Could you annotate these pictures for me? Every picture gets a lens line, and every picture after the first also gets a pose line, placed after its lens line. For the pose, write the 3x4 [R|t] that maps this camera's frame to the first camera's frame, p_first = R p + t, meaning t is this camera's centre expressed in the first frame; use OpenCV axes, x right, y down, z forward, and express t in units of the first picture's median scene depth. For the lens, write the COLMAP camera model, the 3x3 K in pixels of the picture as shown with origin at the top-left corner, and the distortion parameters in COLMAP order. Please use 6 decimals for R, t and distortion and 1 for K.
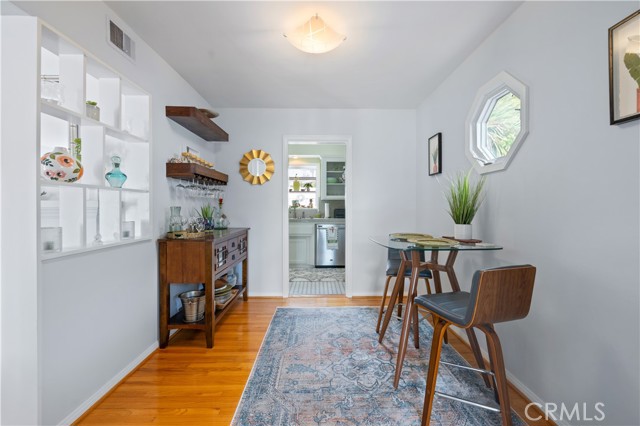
lens RADIAL K [[274.0, 0, 322.1], [0, 274.0, 210.1], [0, 0, 1]] dist [-0.003445, 0.000748]
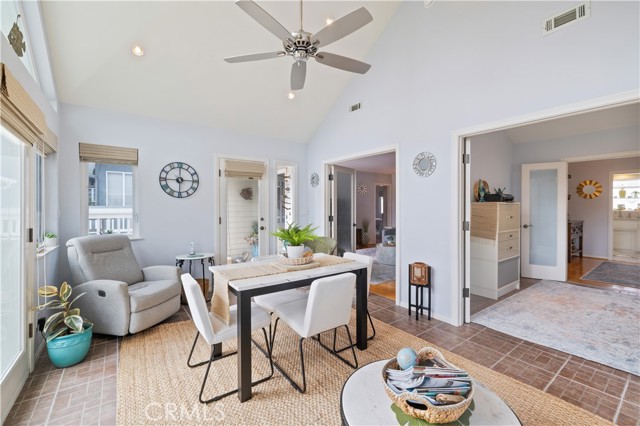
lens RADIAL K [[274.0, 0, 318.0], [0, 274.0, 210.7], [0, 0, 1]] dist [-0.003445, 0.000748]
pose [[0.582761, 0.006448, -0.812618, 0.150490], [-0.004272, 0.999979, 0.004871, -0.006925], [0.812632, 0.000633, 0.582776, -1.180203]]
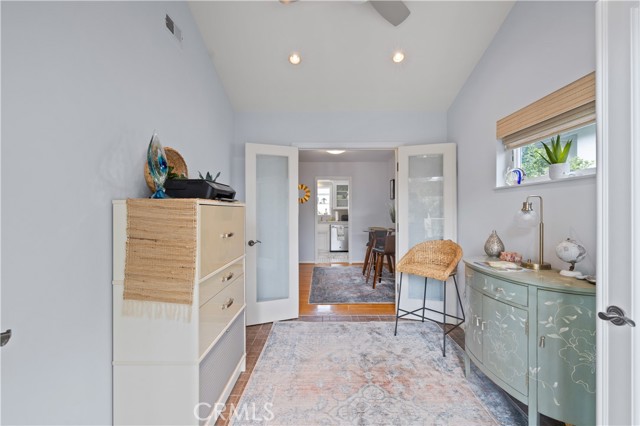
lens RADIAL K [[274.0, 0, 320.8], [0, 274.0, 212.3], [0, 0, 1]] dist [-0.003445, 0.000748]
pose [[0.999693, -0.005697, -0.024108, -0.040262], [0.005549, 0.999965, -0.006201, -0.012738], [0.024143, 0.006065, 0.999690, -0.617888]]
